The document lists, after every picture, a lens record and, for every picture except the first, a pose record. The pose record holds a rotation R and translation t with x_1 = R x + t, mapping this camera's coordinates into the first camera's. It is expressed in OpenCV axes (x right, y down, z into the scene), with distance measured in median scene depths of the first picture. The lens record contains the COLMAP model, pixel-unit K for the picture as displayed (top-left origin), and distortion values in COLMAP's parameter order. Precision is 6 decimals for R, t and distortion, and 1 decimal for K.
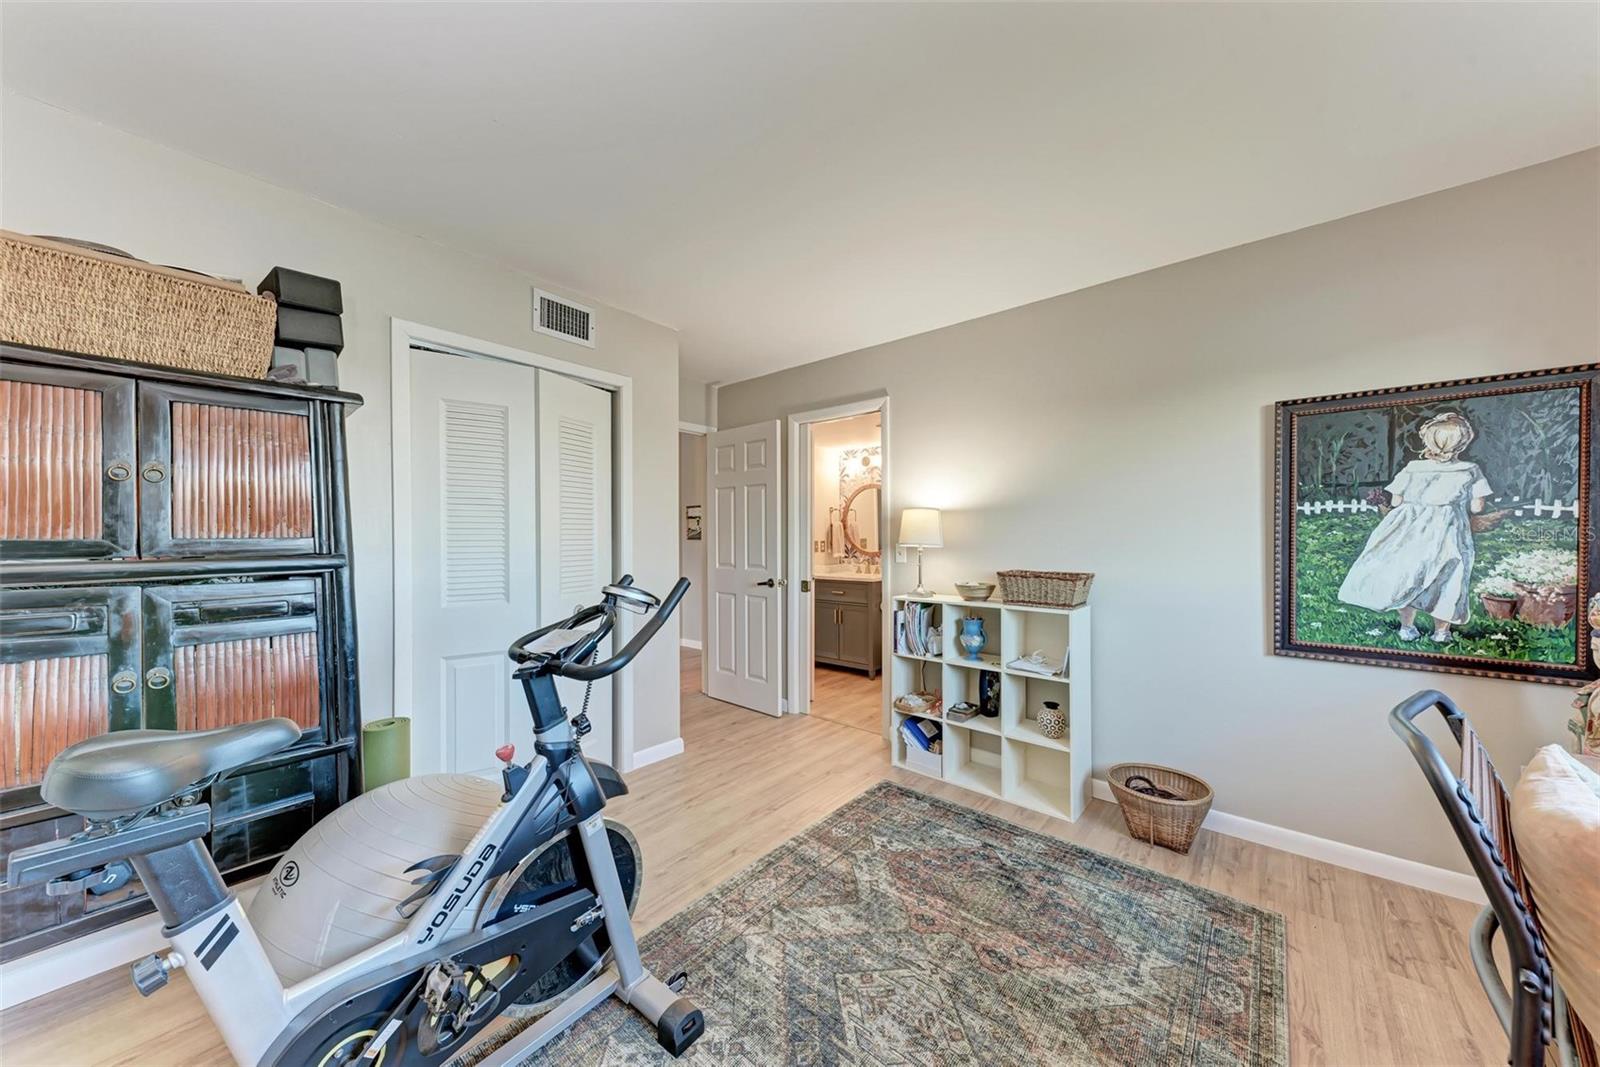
lens RADIAL K [[551.5, 0, 798.7], [0, 551.5, 537.9], [0, 0, 1]] dist [0.000094, 0.000002]
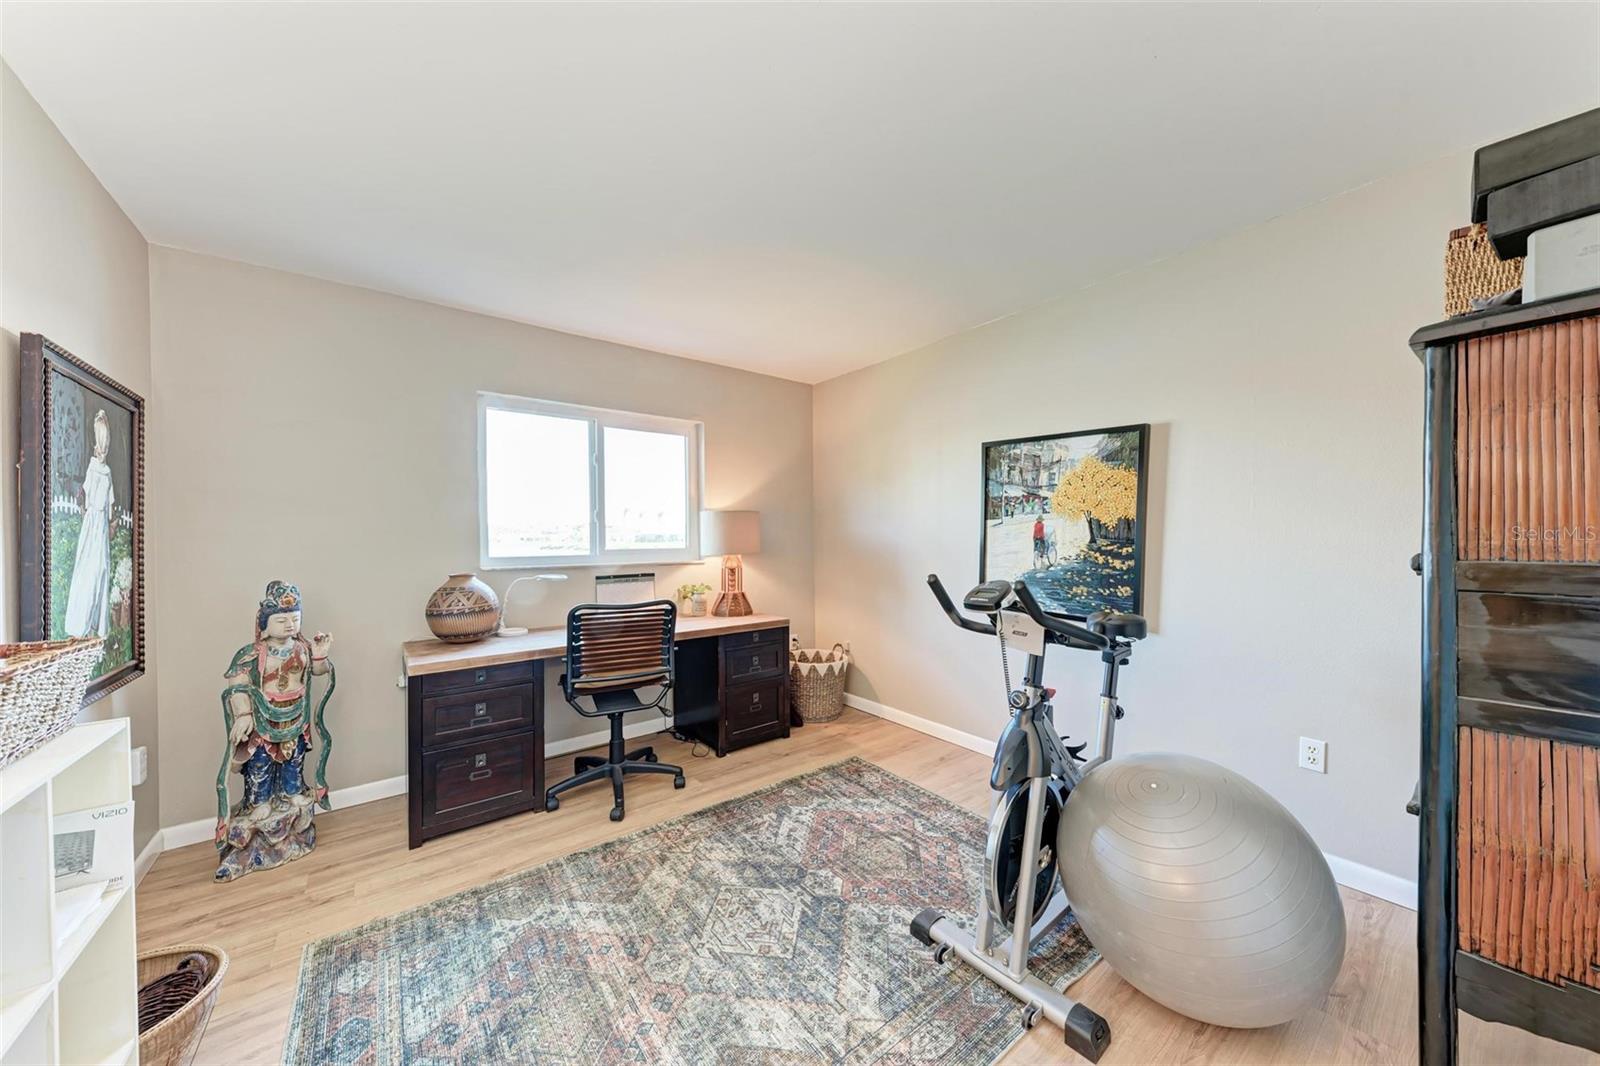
lens RADIAL K [[546.3, 0, 795.6], [0, 546.3, 541.4], [0, 0, 1]] dist [0.016213, -0.002886]
pose [[-0.976698, 0.009692, 0.214398, -0.166906], [0.011026, 0.999927, 0.005026, -0.003067], [-0.214333, 0.007273, -0.976733, 1.950461]]
